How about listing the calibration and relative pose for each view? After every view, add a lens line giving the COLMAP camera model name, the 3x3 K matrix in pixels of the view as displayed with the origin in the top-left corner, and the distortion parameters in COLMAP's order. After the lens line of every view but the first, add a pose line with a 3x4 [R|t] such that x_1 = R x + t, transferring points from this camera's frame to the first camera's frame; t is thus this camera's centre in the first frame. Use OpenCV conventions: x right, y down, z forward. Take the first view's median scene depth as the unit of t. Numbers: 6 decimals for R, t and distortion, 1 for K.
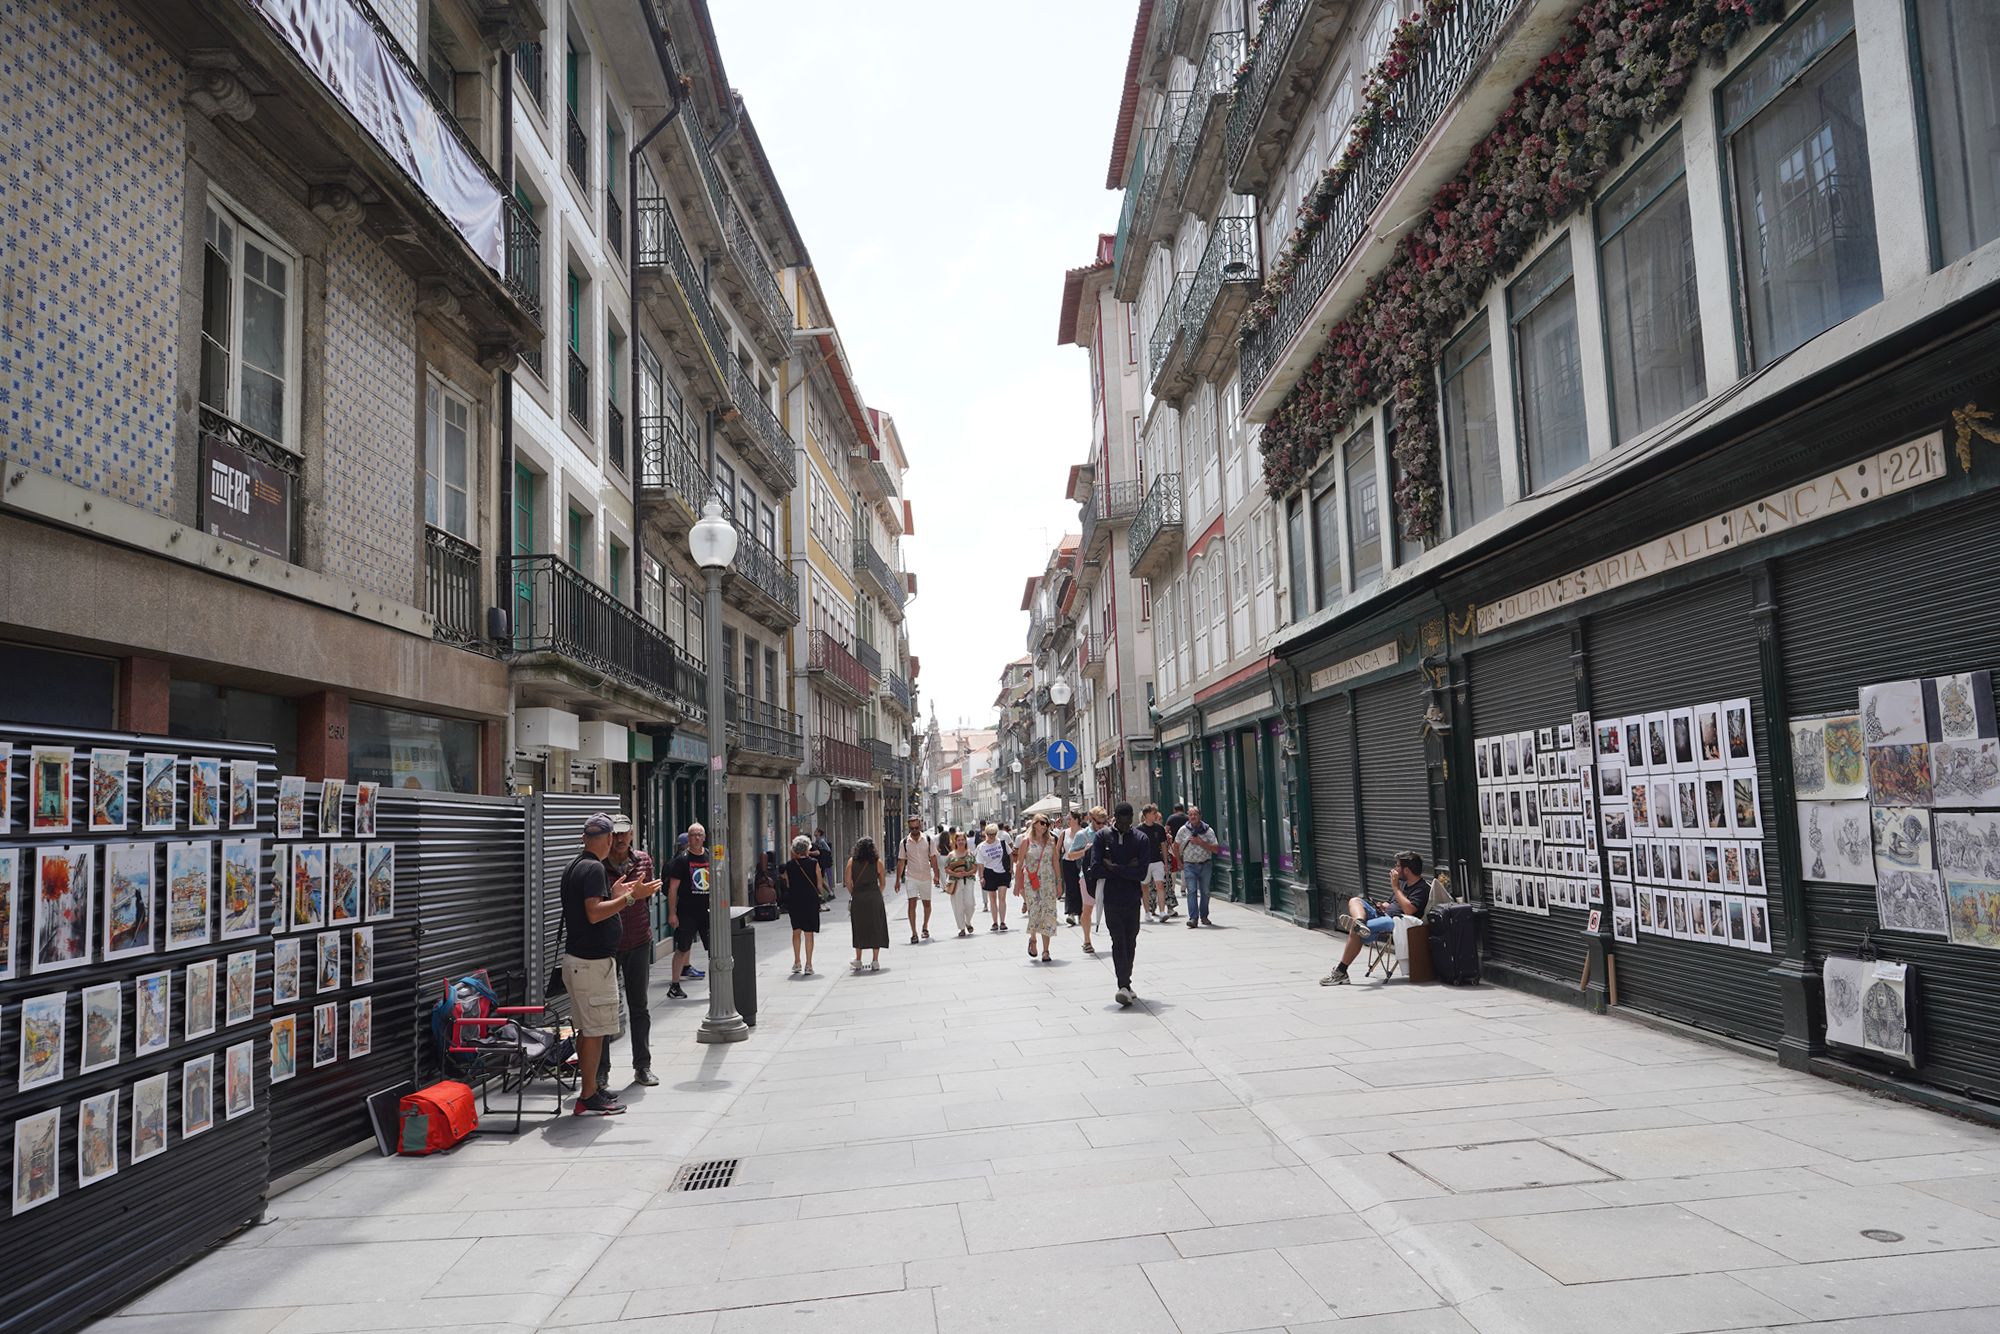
lens RADIAL K [[1326.2, 0, 995.9], [0, 1326.2, 673.4], [0, 0, 1]] dist [-0.020626, 0.022682]
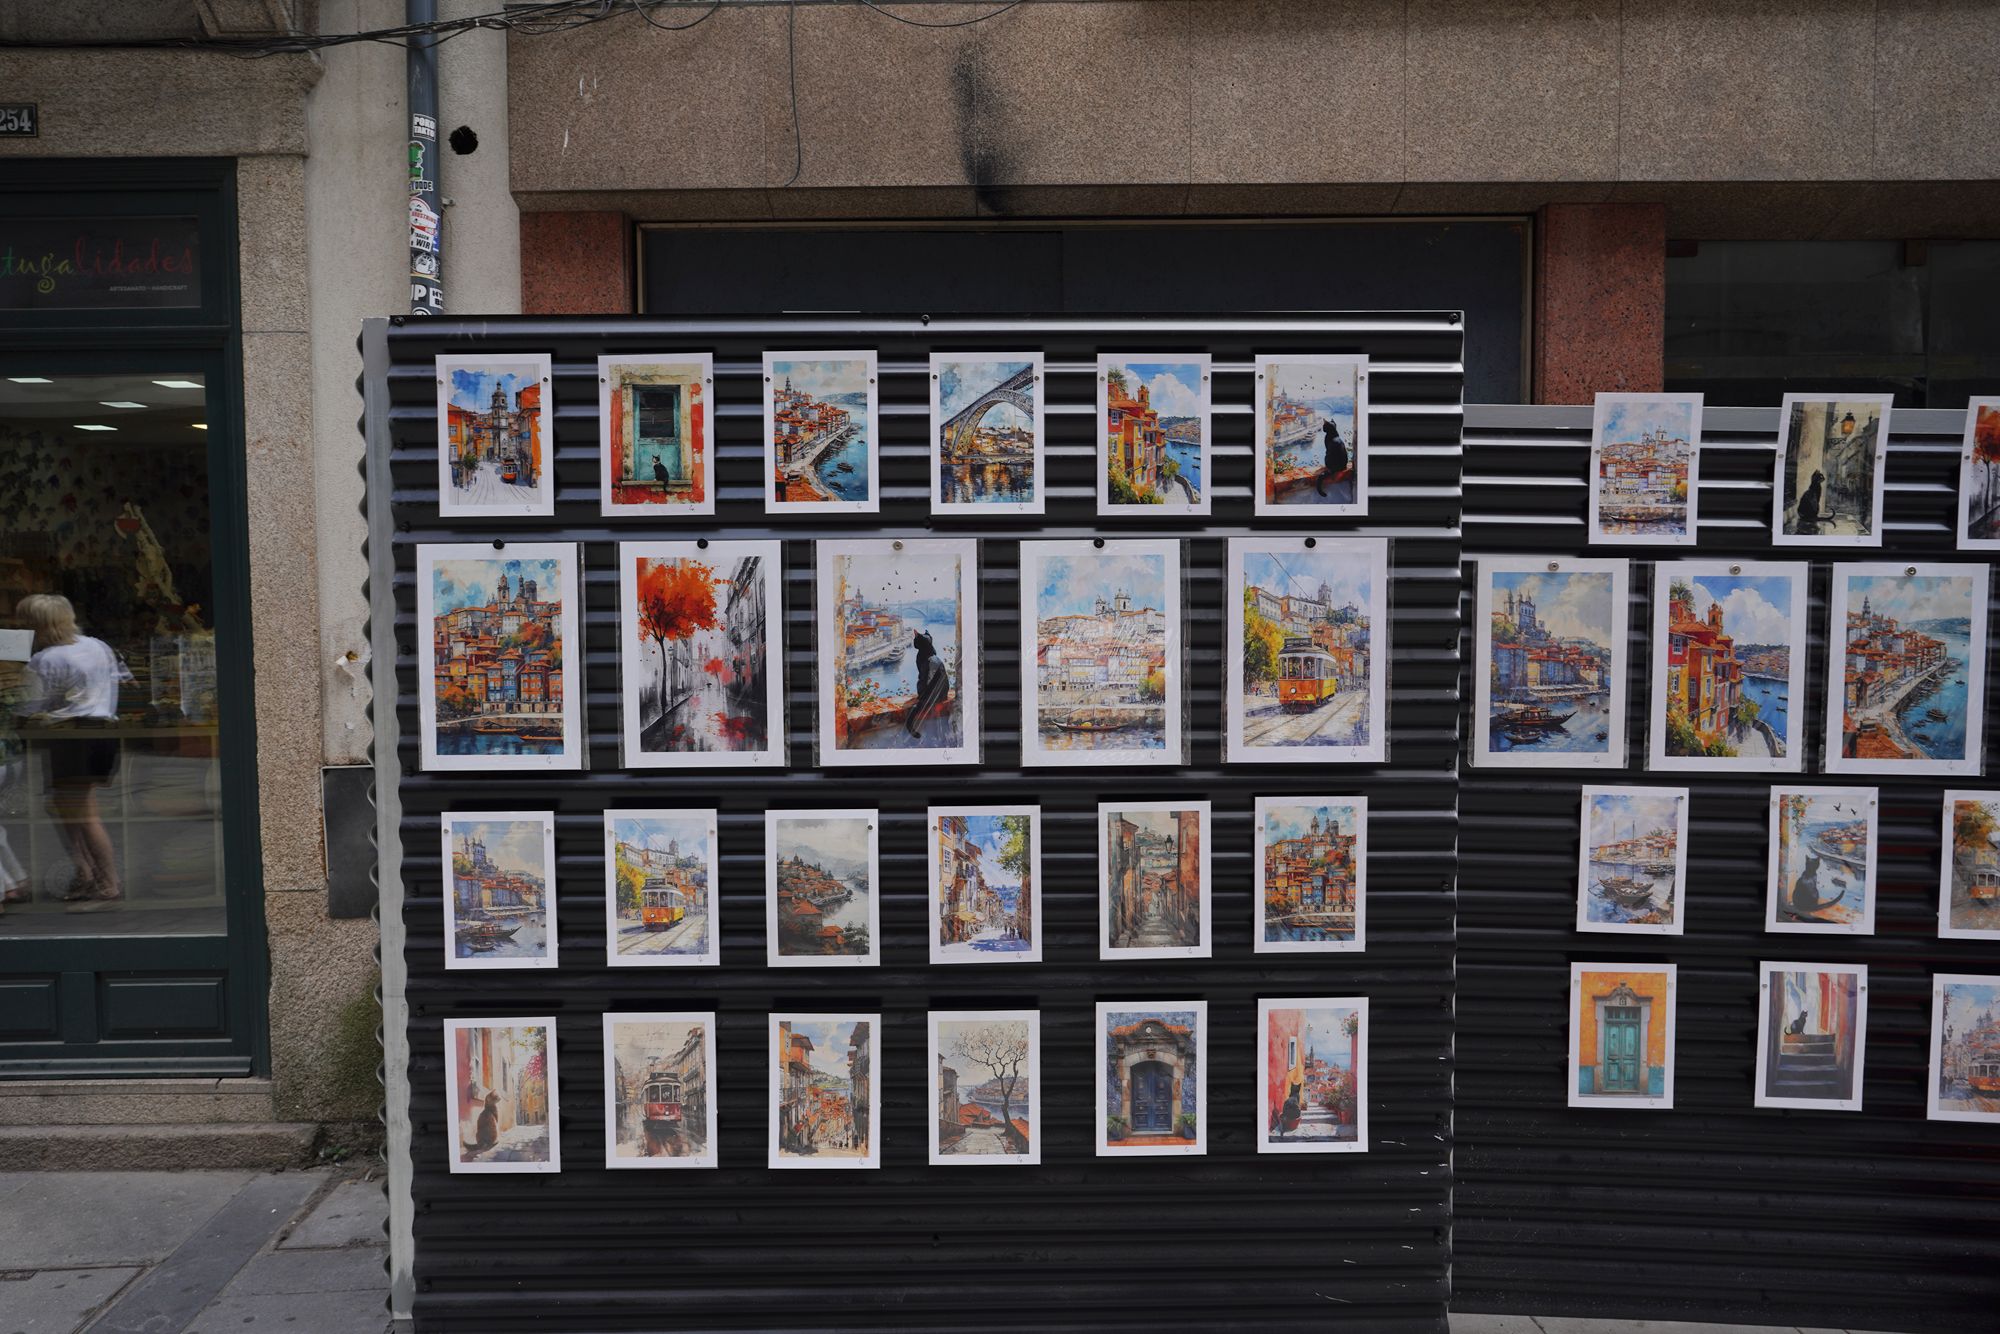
lens RADIAL K [[1326.2, 0, 999.1], [0, 1326.2, 684.2], [0, 0, 1]] dist [-0.020626, 0.022682]
pose [[-0.007389, 0.084289, -0.996414, -0.156551], [0.107913, 0.990689, 0.083005, 0.145962], [0.994133, -0.106913, -0.016416, 1.044406]]
